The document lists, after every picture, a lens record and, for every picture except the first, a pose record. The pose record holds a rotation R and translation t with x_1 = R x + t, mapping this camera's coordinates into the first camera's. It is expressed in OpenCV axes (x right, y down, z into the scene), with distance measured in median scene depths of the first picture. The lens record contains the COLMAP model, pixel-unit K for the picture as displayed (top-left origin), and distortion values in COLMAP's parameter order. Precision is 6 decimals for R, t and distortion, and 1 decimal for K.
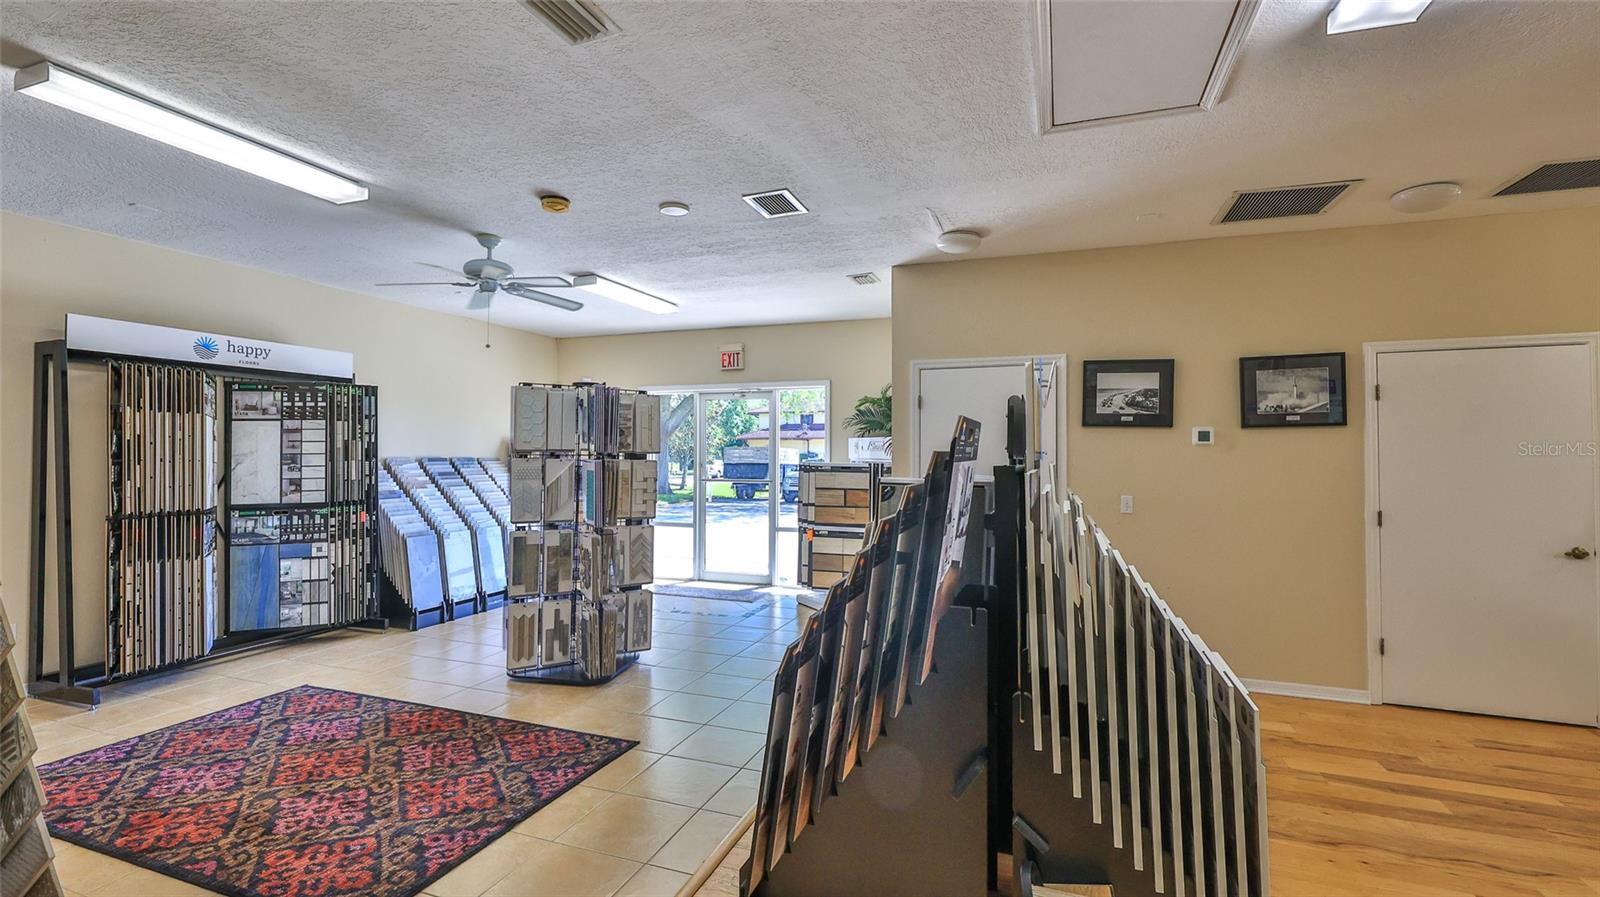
lens RADIAL K [[717.7, 0, 796.6], [0, 717.7, 439.2], [0, 0, 1]] dist [0.002872, -0.000496]
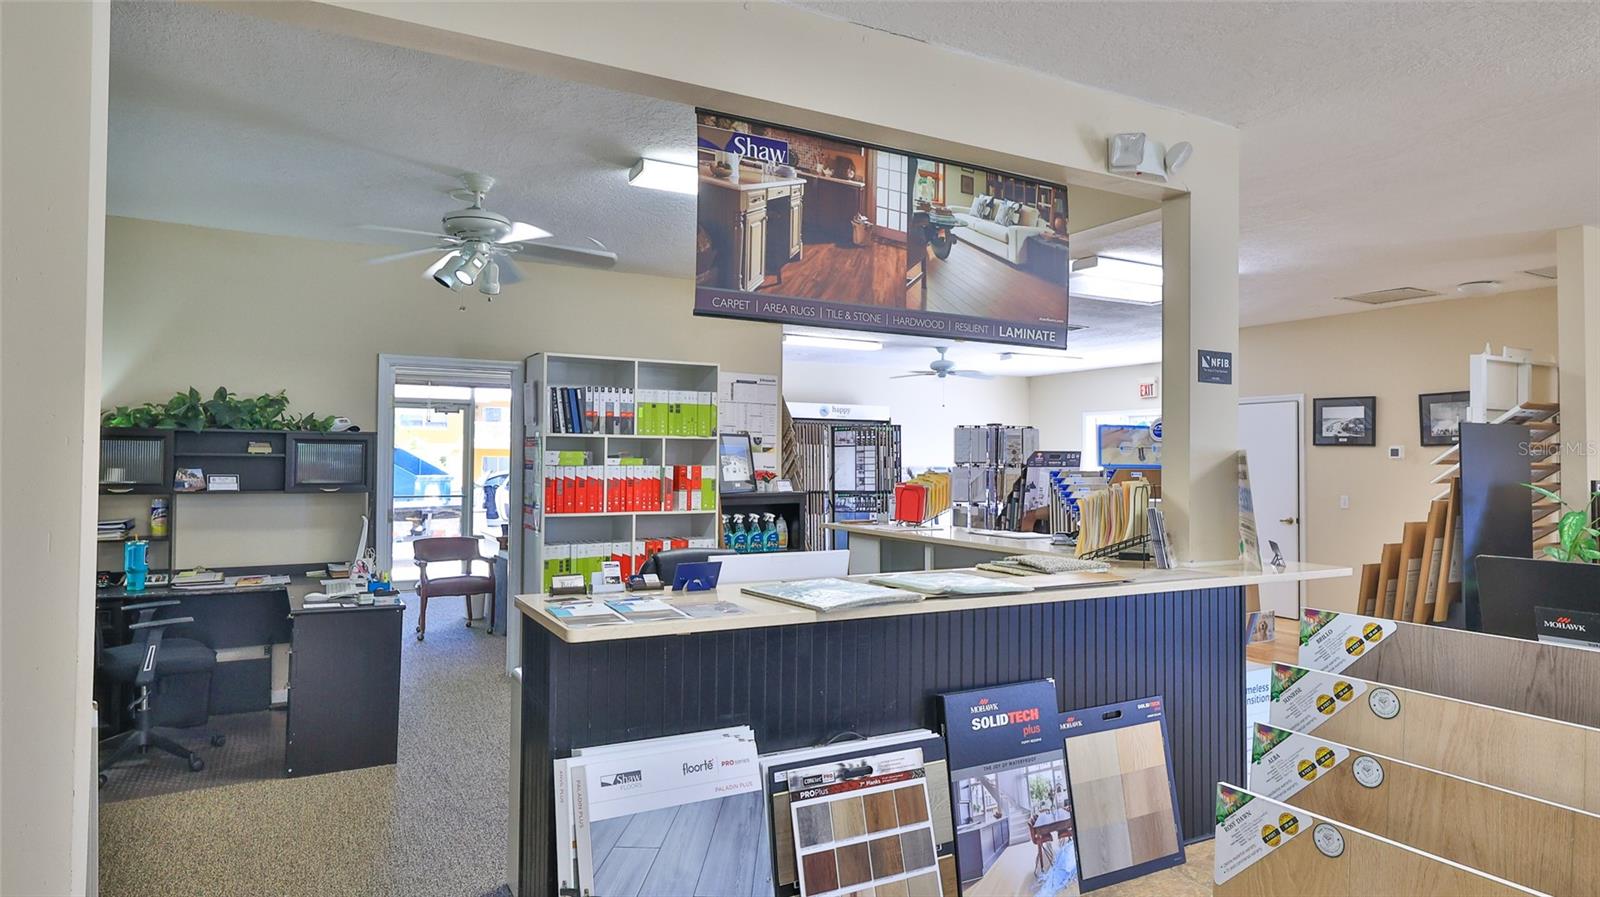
lens RADIAL K [[890.6, 0, 783.3], [0, 890.6, 450.1], [0, 0, 1]] dist [0.003079, -0.001947]
pose [[0.749488, -0.008707, -0.661961, 0.719019], [0.010308, 0.999946, -0.001482, -0.015984], [0.661938, -0.005713, 0.749537, -0.915698]]
